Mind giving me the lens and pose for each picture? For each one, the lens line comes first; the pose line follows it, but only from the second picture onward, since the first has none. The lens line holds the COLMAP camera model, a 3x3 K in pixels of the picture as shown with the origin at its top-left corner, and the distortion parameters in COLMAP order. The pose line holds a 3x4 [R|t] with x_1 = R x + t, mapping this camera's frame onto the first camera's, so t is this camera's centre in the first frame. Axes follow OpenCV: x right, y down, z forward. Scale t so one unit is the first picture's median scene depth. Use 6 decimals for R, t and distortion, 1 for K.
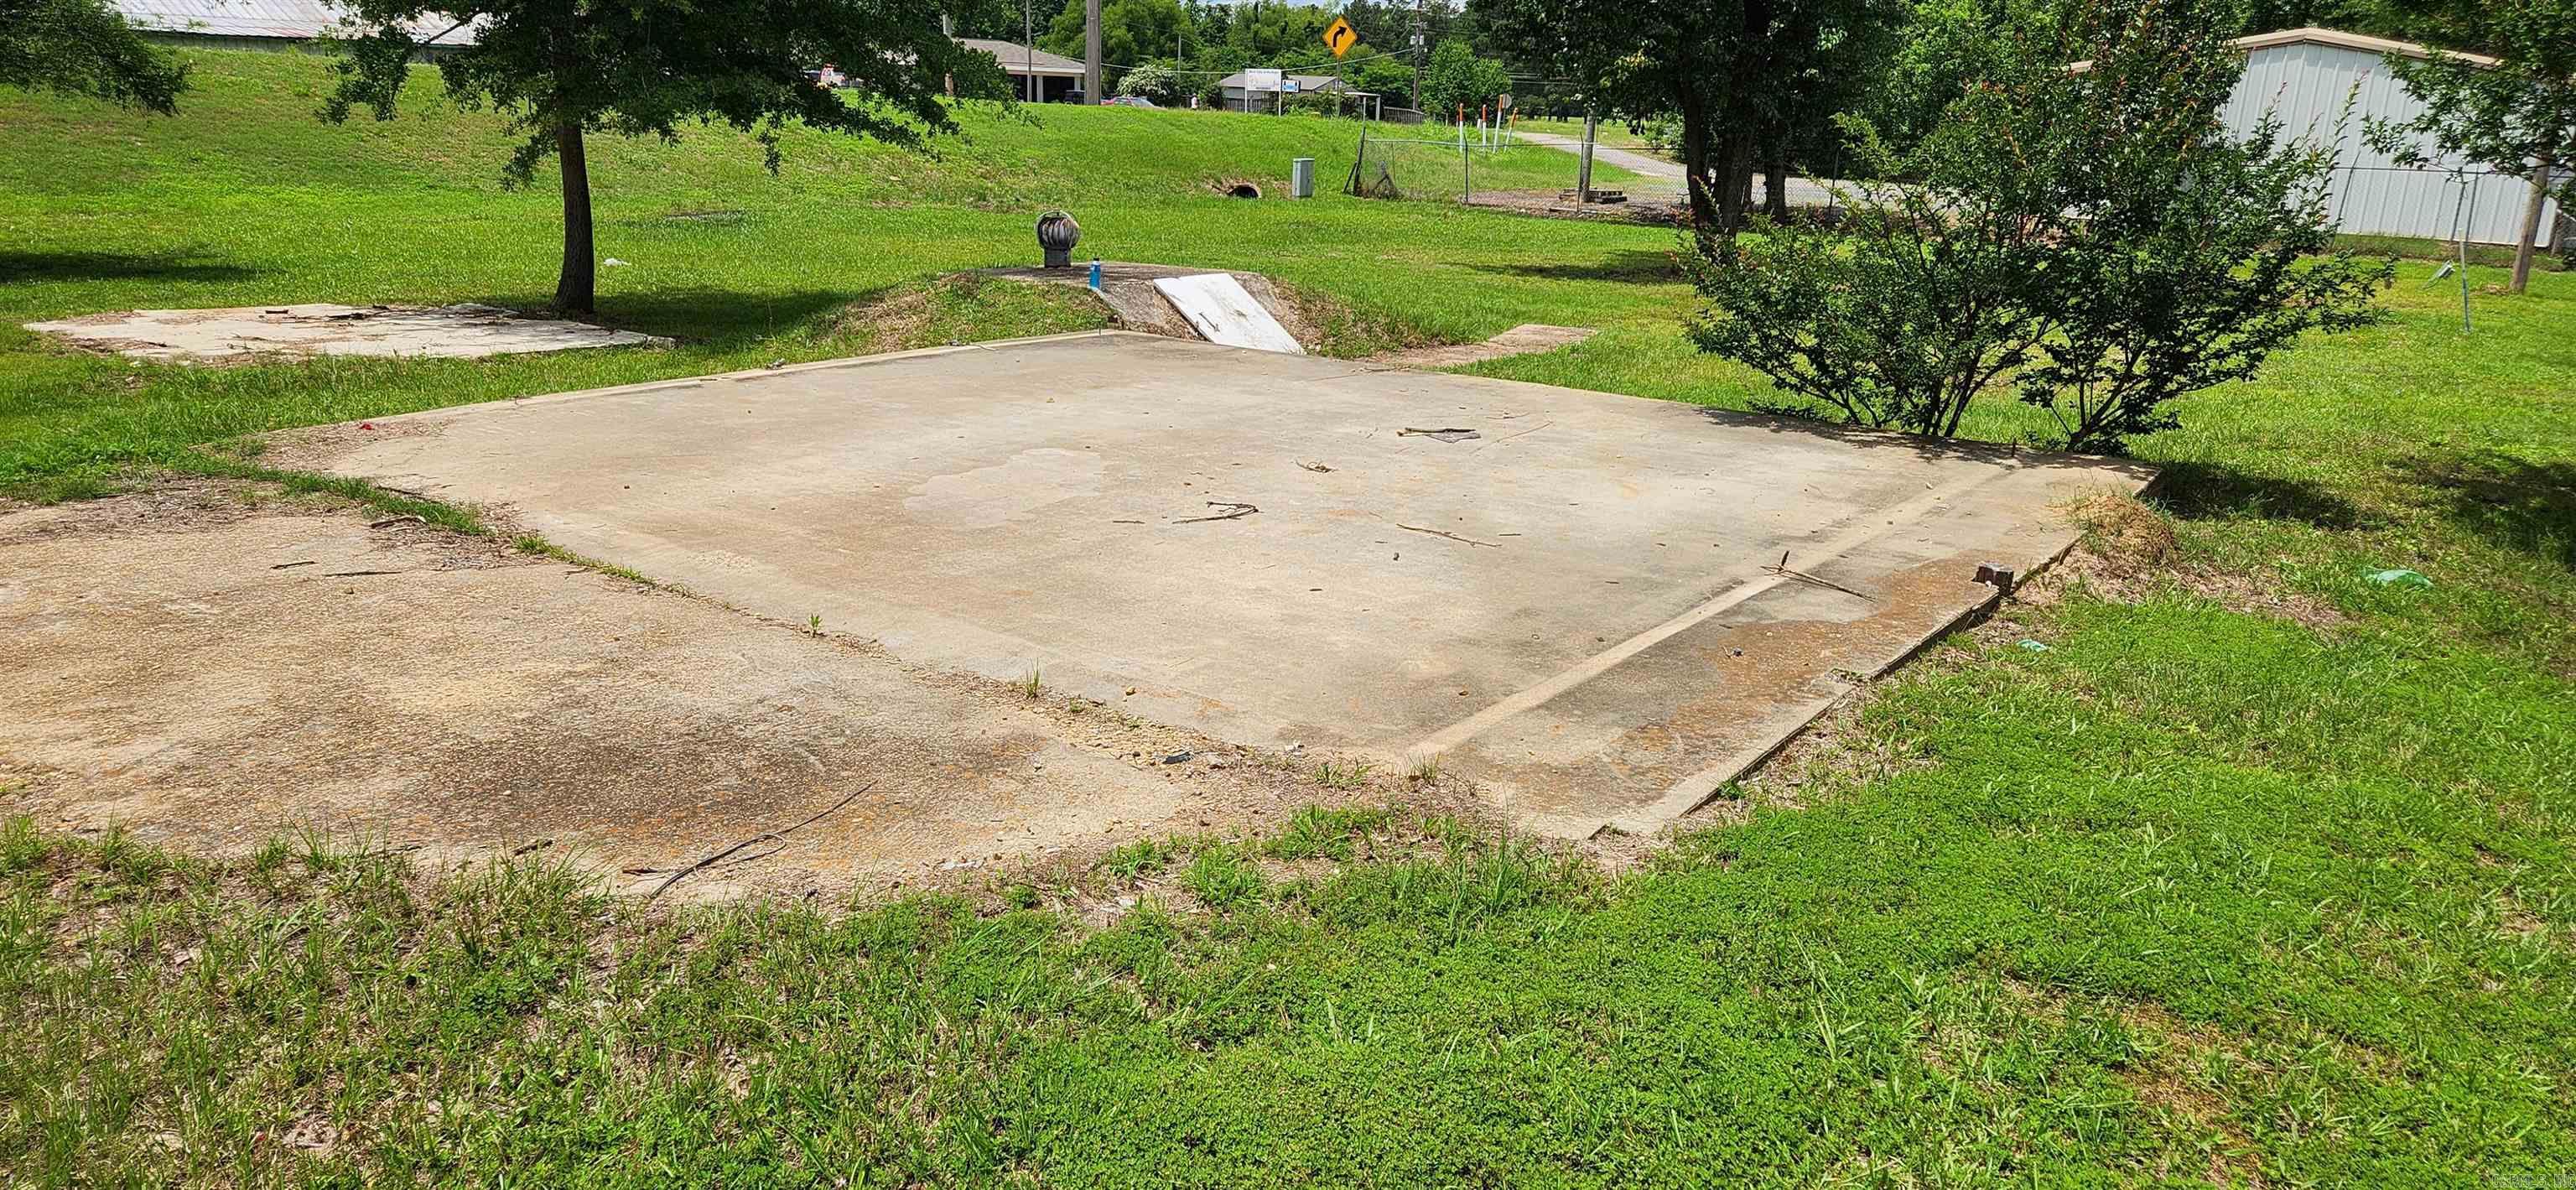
lens RADIAL K [[1684.7, 0, 1298.4], [0, 1684.7, 557.9], [0, 0, 1]] dist [0.079796, -0.065893]
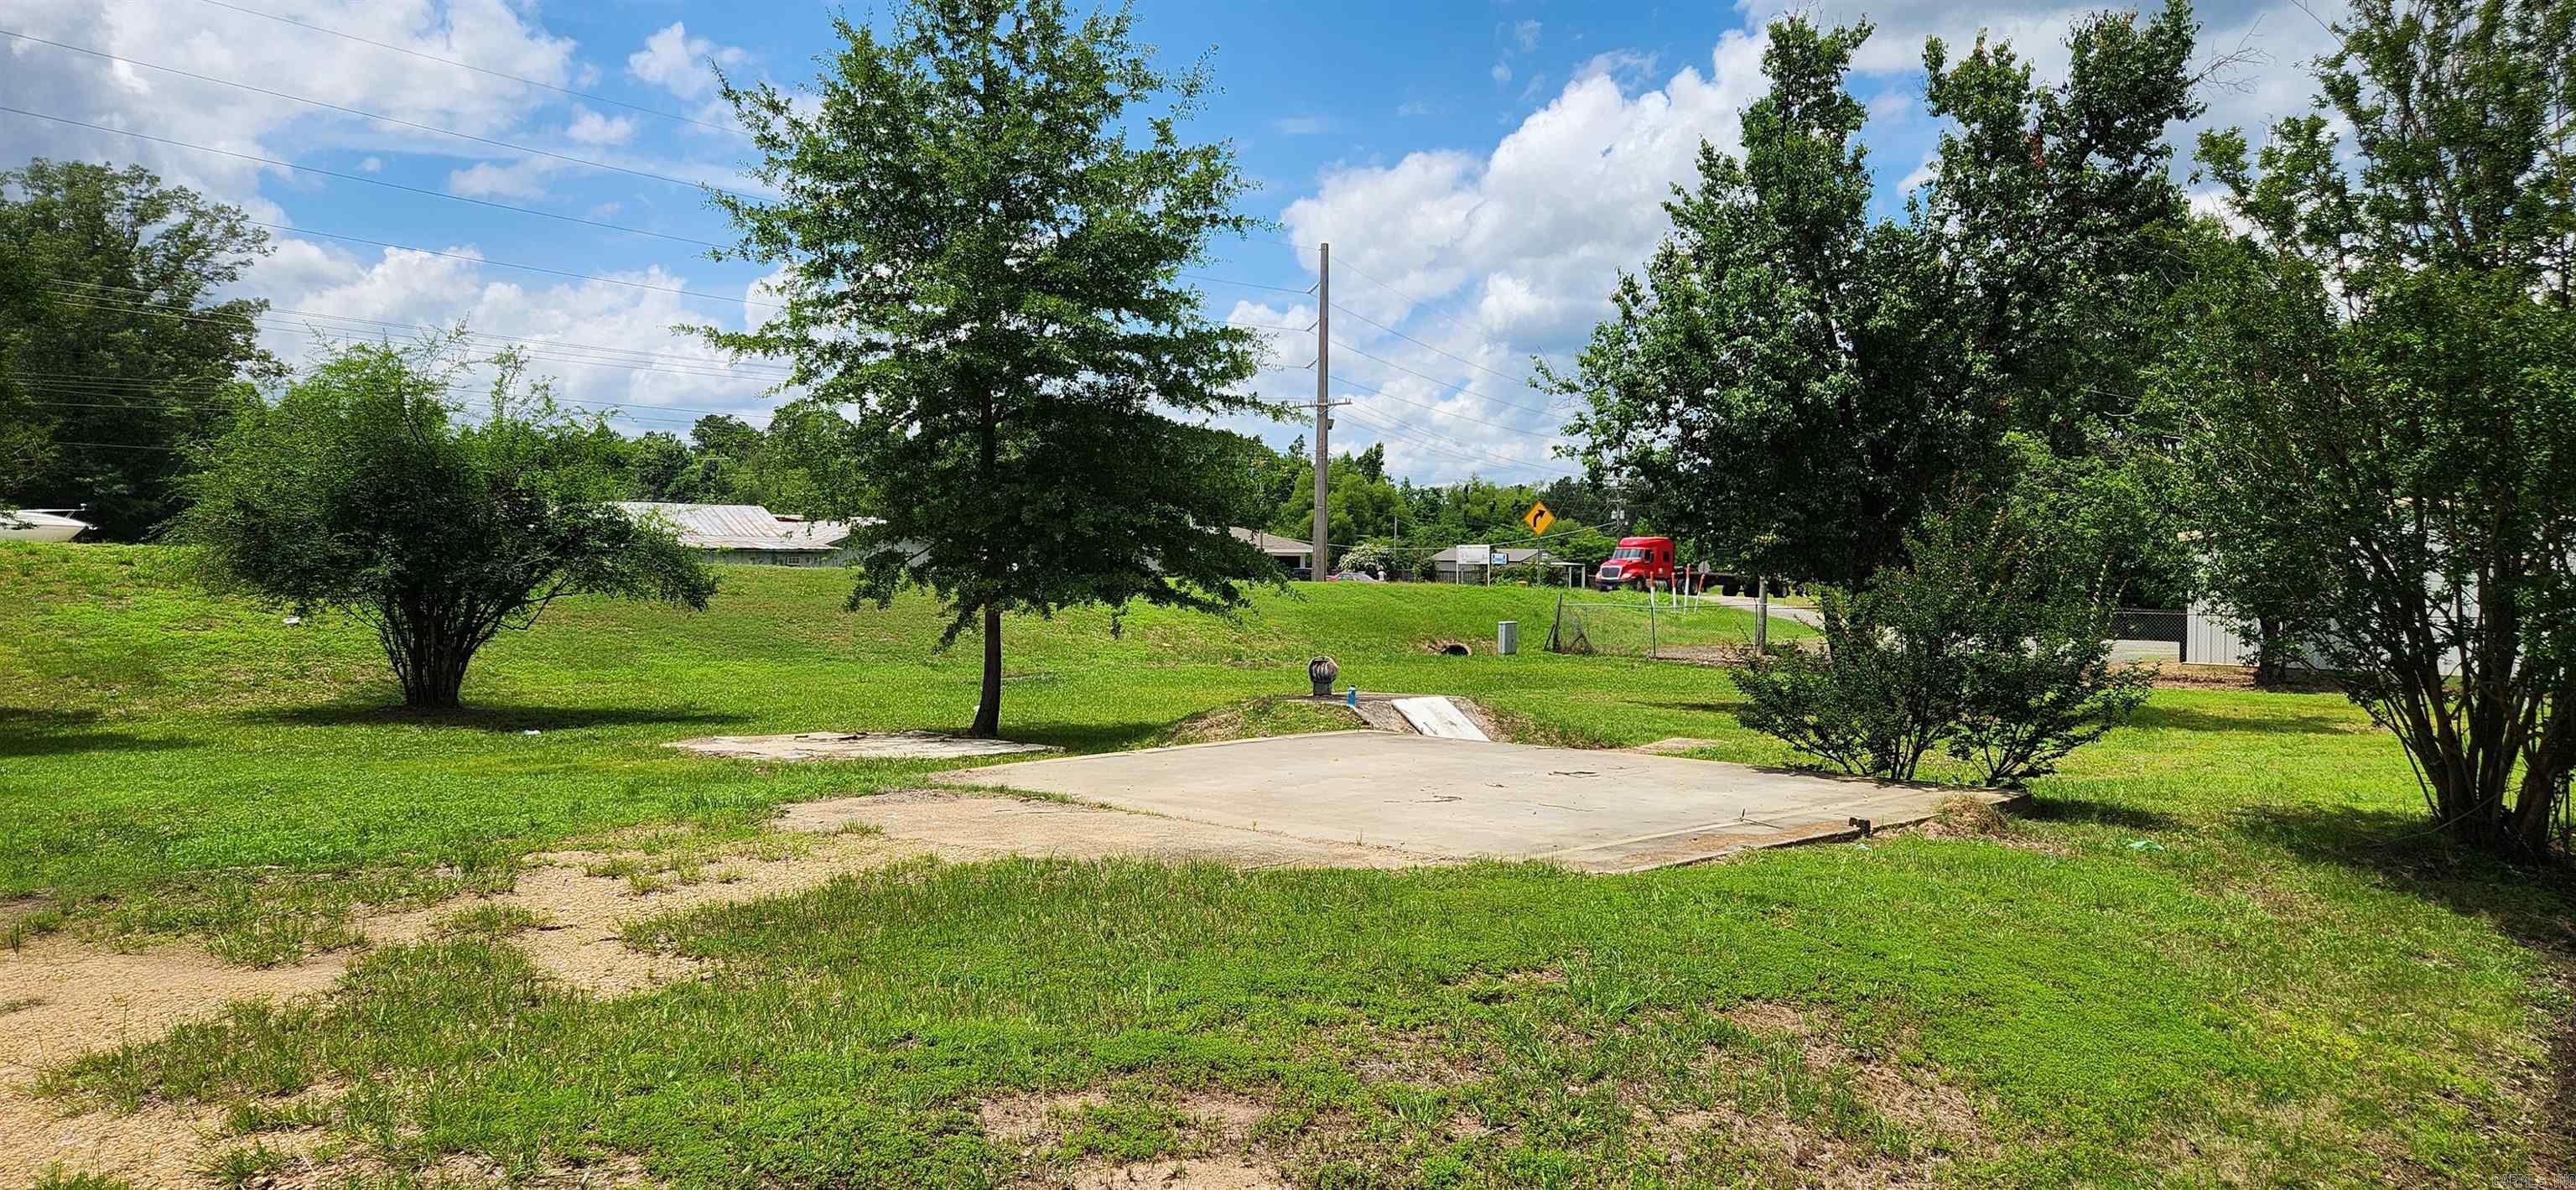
lens RADIAL K [[1706.3, 0, 1303.9], [0, 1706.3, 582.3], [0, 0, 1]] dist [0.131331, -0.107379]
pose [[0.992525, -0.023129, -0.119827, 0.007059], [-0.008201, 0.967015, -0.254588, 0.045744], [0.121763, 0.253668, 0.959597, -0.180348]]
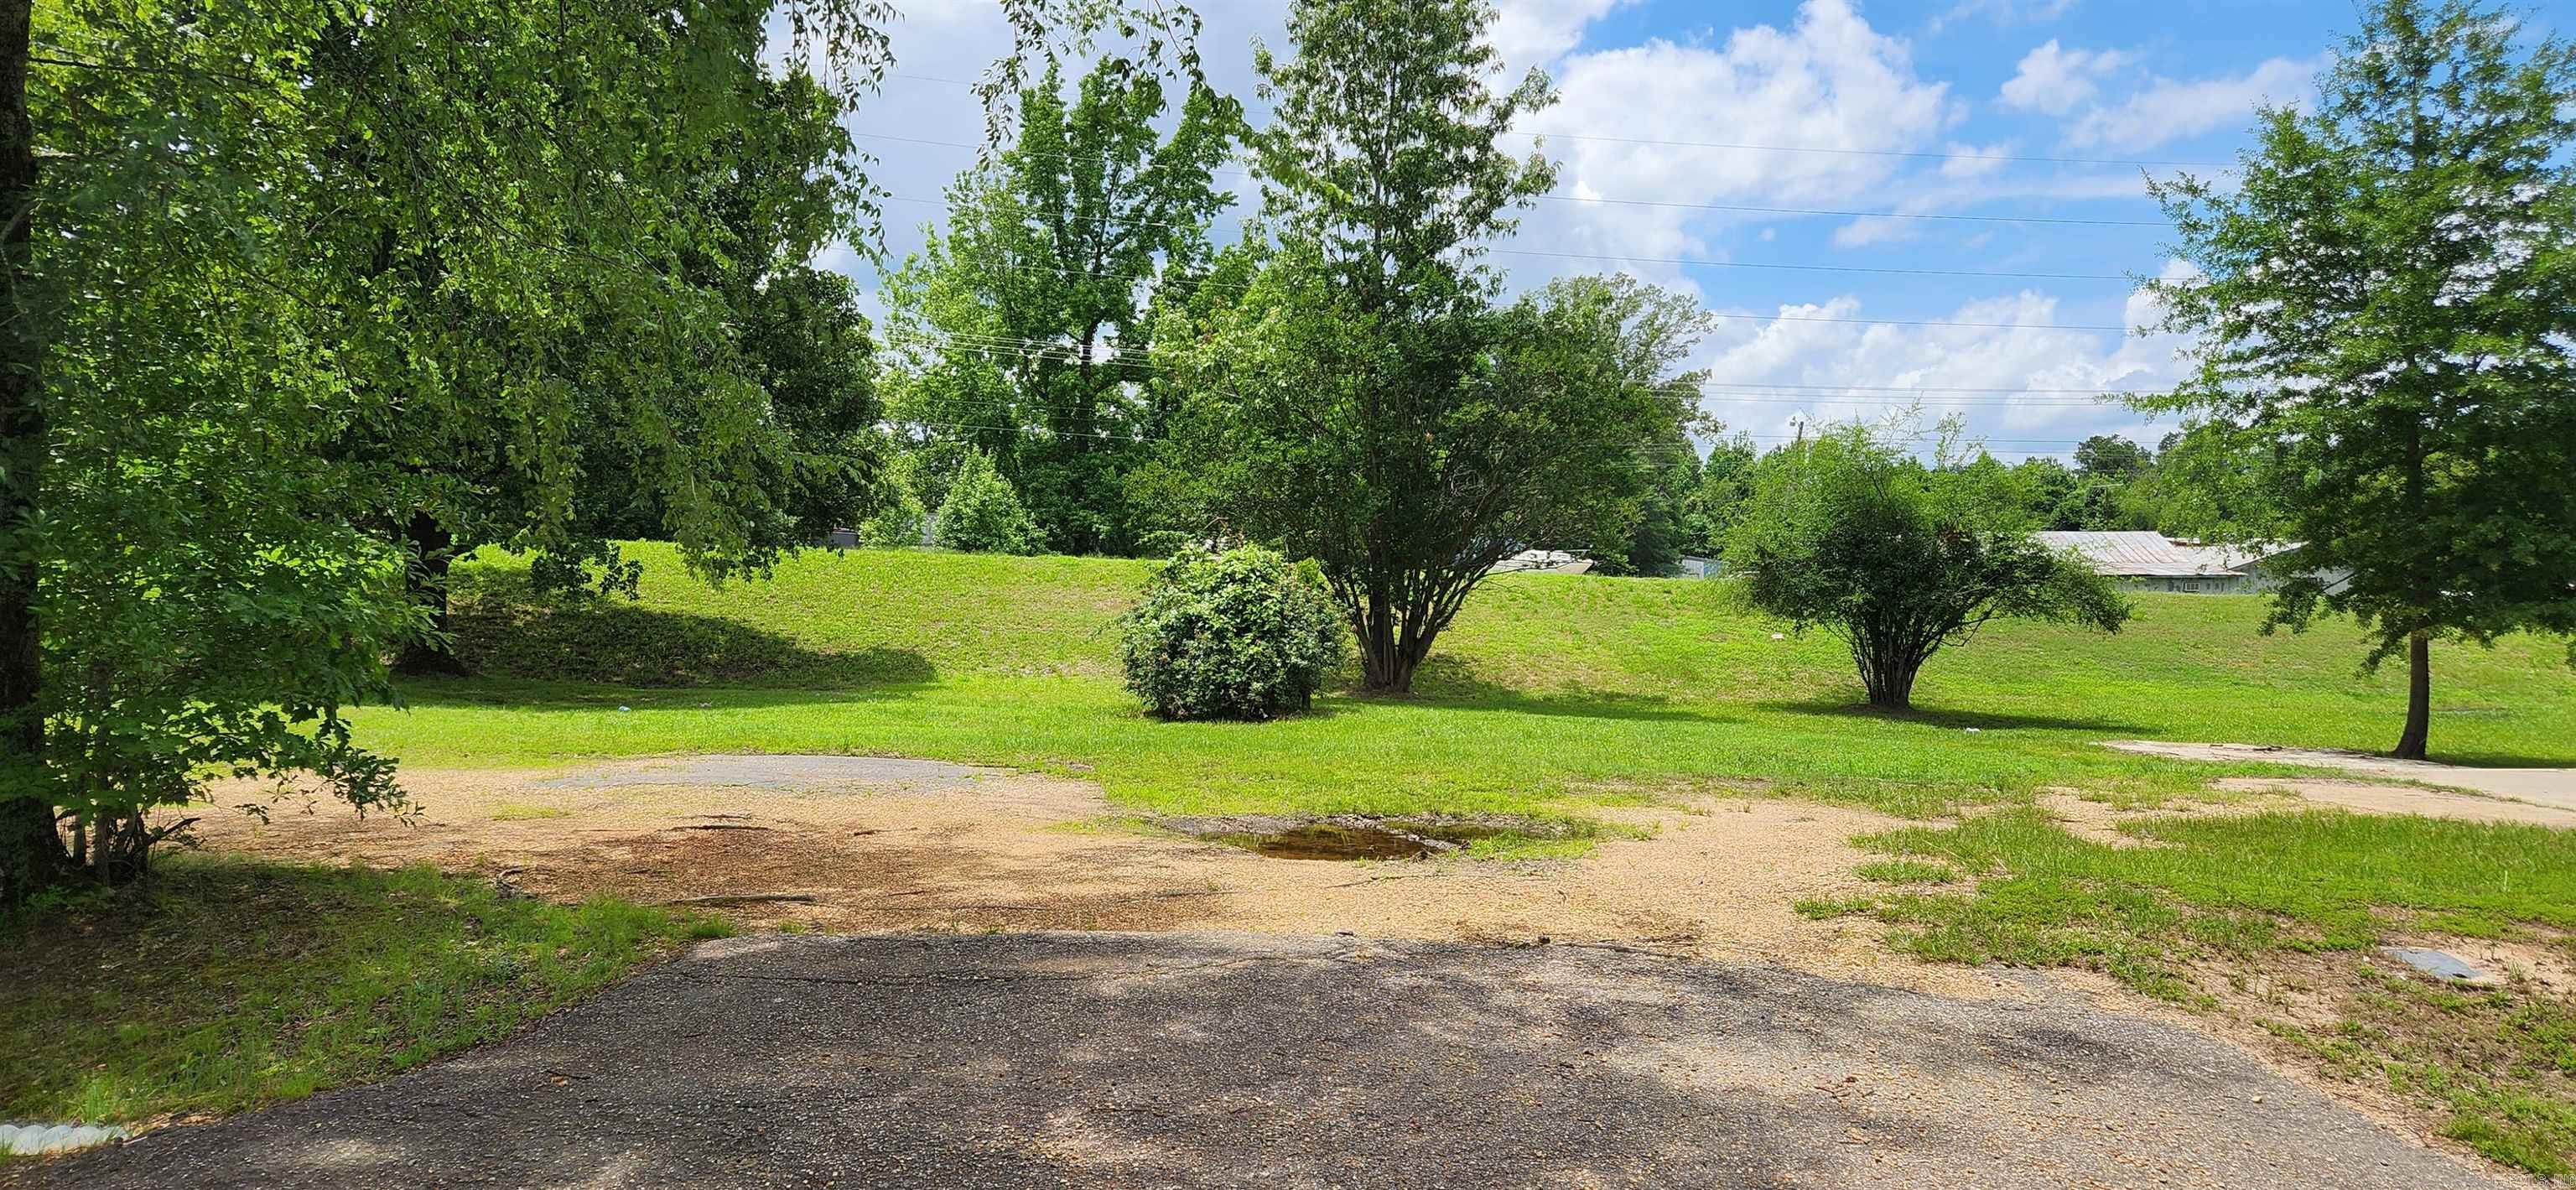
lens RADIAL K [[1706.3, 0, 1303.9], [0, 1706.3, 582.3], [0, 0, 1]] dist [0.131331, -0.107379]
pose [[0.642967, -0.030025, -0.765305, 0.062694], [-0.184767, 0.963638, -0.193038, 0.086524], [0.743273, 0.265520, 0.614039, -0.328852]]
